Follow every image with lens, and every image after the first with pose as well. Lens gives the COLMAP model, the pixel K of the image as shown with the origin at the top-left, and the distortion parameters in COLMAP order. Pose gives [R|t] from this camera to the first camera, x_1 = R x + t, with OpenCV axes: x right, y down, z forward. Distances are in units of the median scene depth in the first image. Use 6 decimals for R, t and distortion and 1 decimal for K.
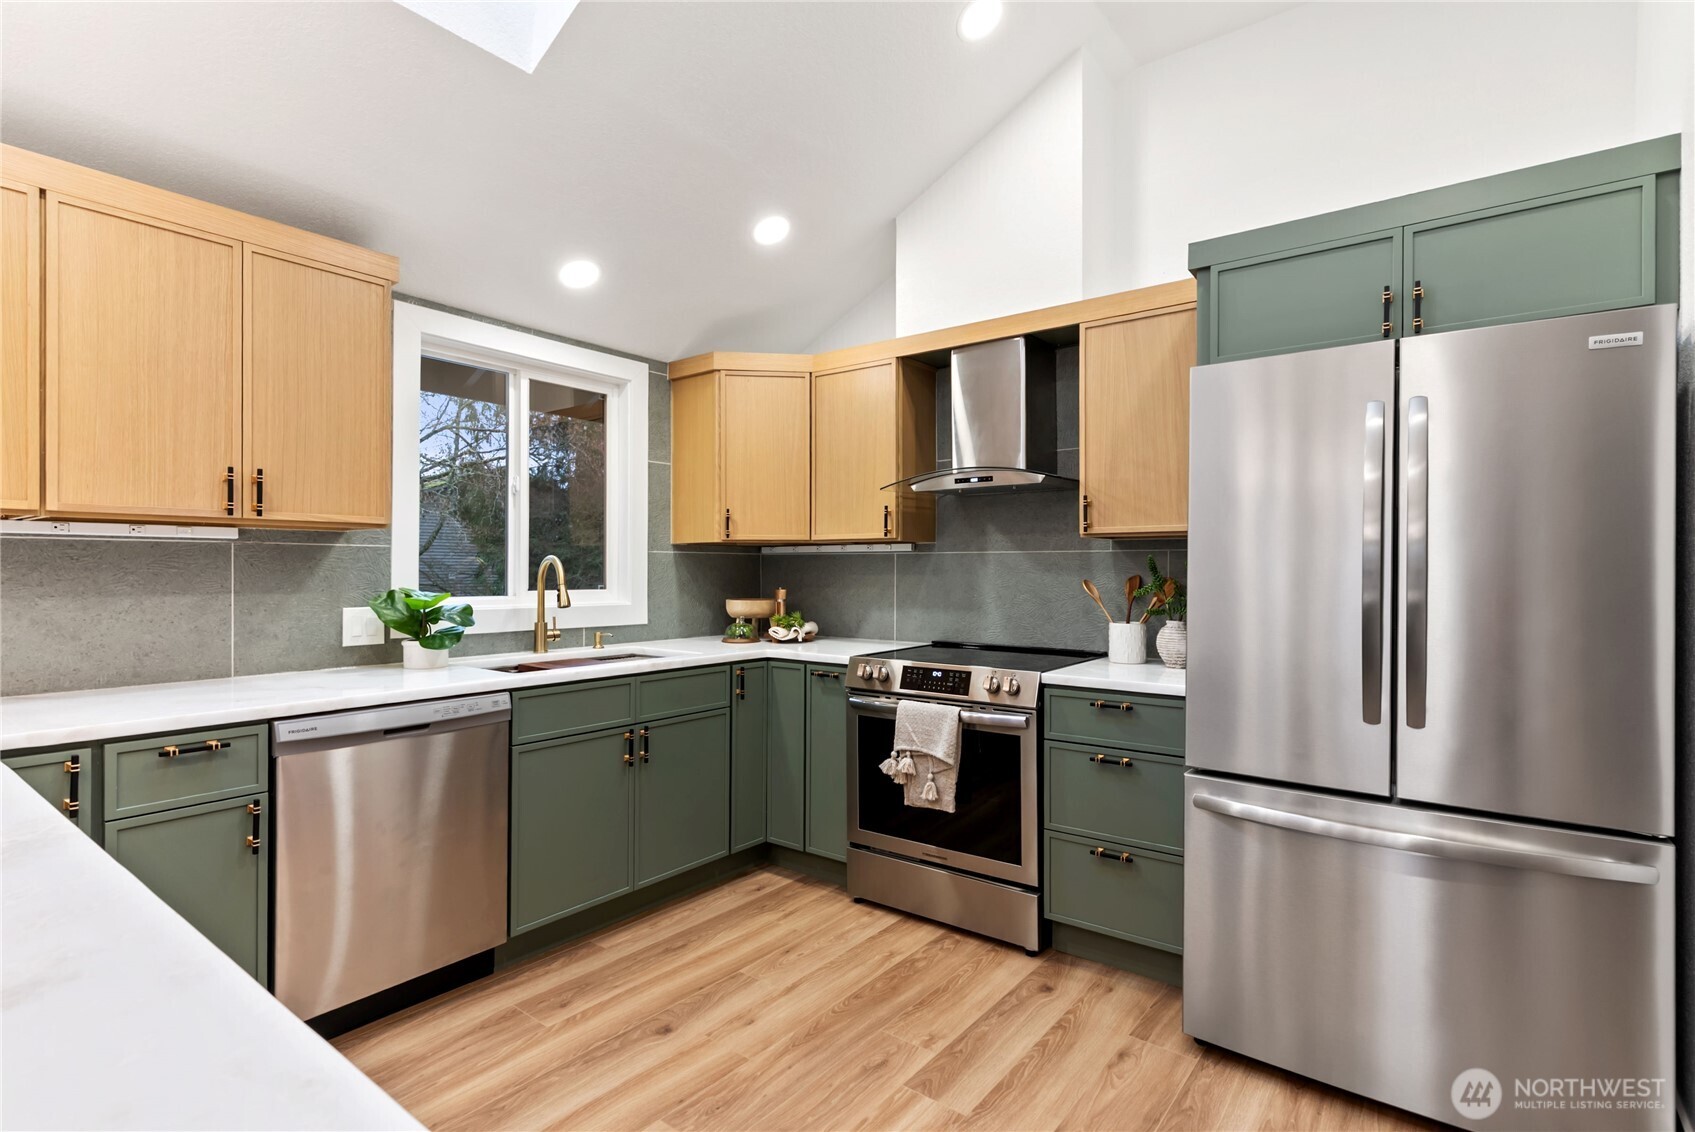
lens RADIAL K [[818.1, 0, 847.5], [0, 818.1, 566.0], [0, 0, 1]] dist [0.001794, 0.000461]
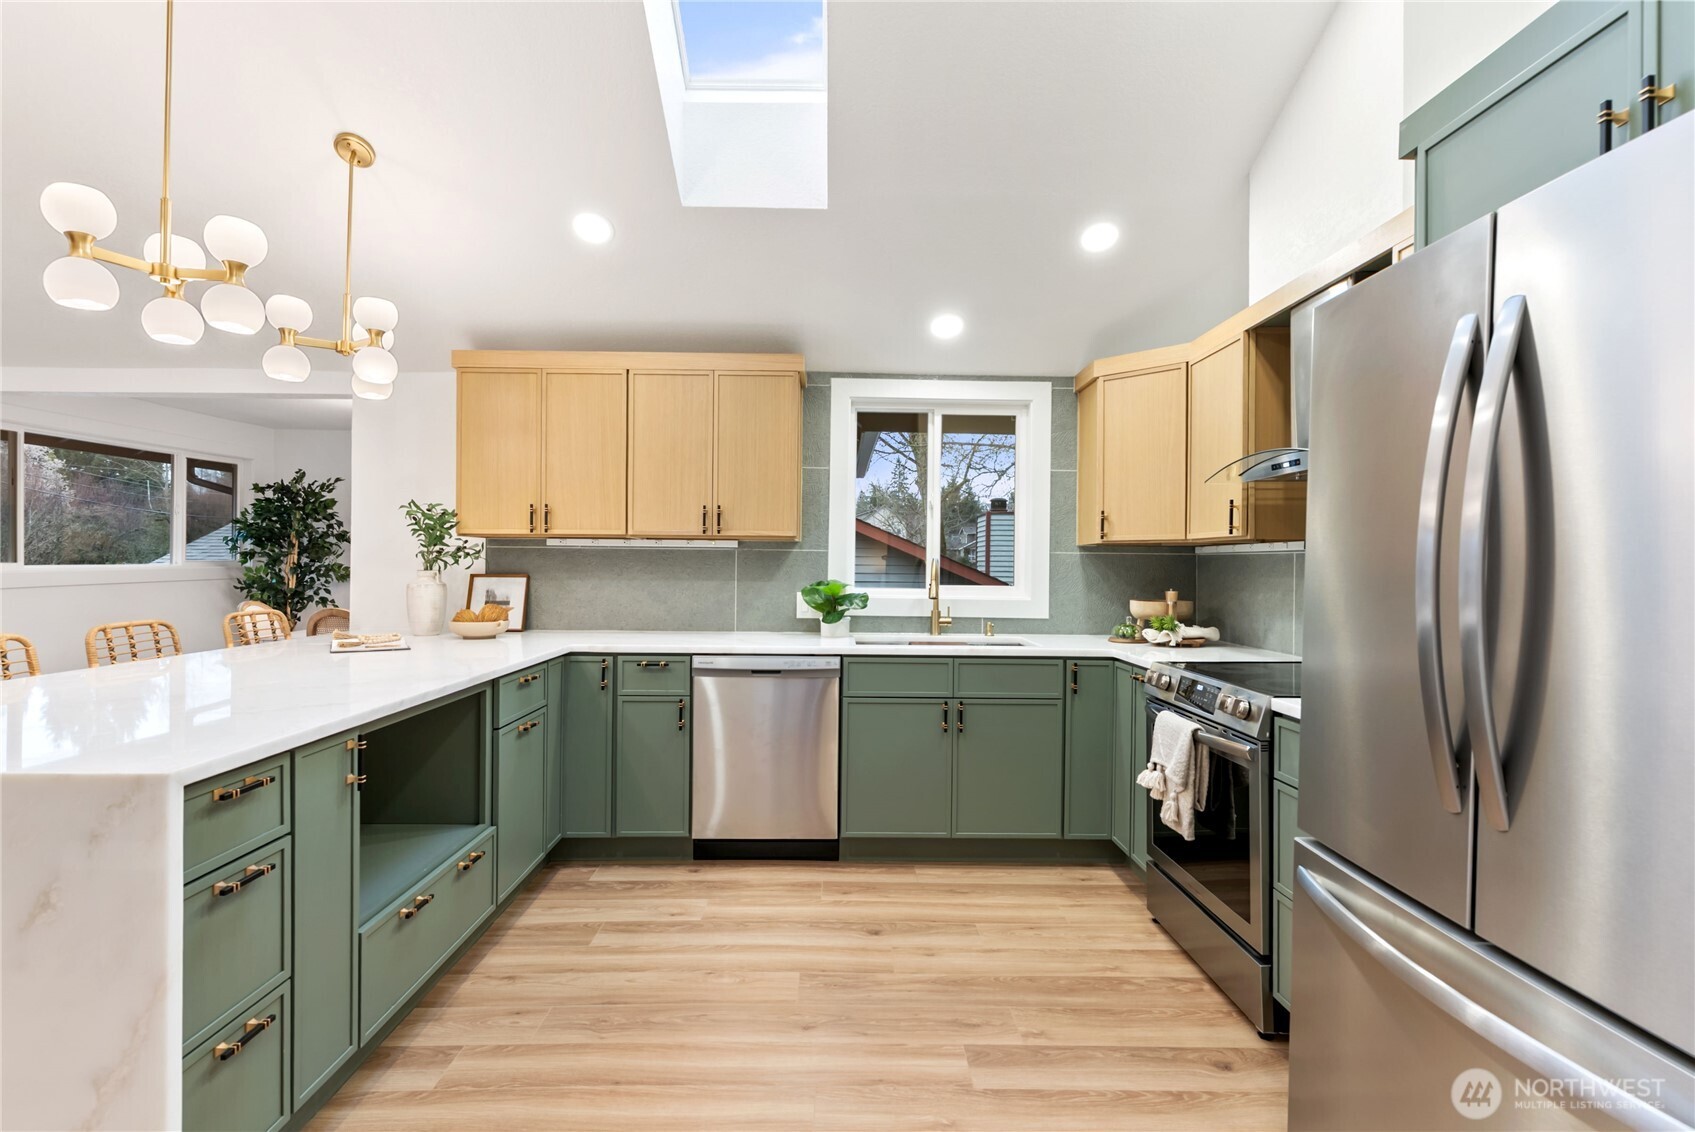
lens RADIAL K [[811.2, 0, 851.7], [0, 811.2, 562.2], [0, 0, 1]] dist [0.000452, 0.000269]
pose [[0.619901, 0.001826, -0.784678, 0.562011], [-0.006557, 0.999974, -0.002853, -0.000153], [0.784653, 0.006914, 0.619897, 0.147095]]
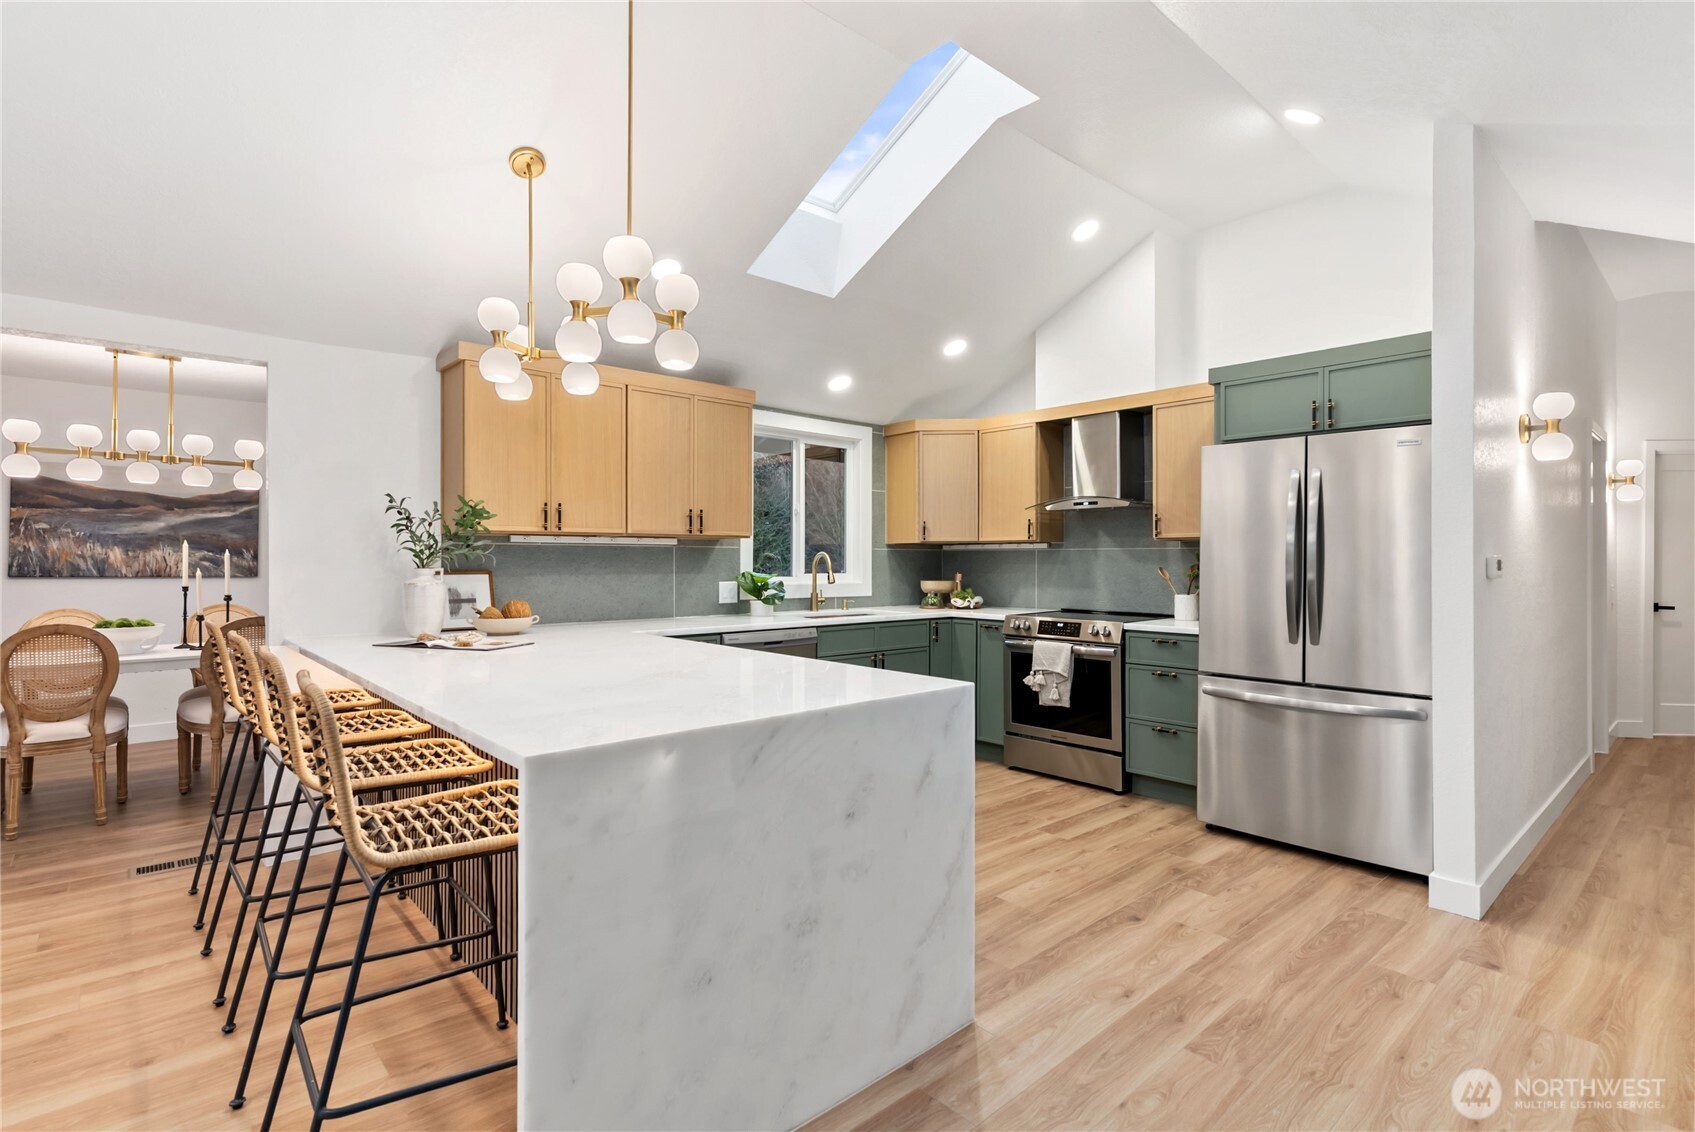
lens RADIAL K [[815.6, 0, 847.9], [0, 815.6, 556.0], [0, 0, 1]] dist [0.001671, 0.000409]
pose [[0.983146, -0.001190, -0.182817, -0.008722], [0.000744, 0.999997, -0.002510, -0.001059], [0.182820, 0.002332, 0.983144, -0.659623]]
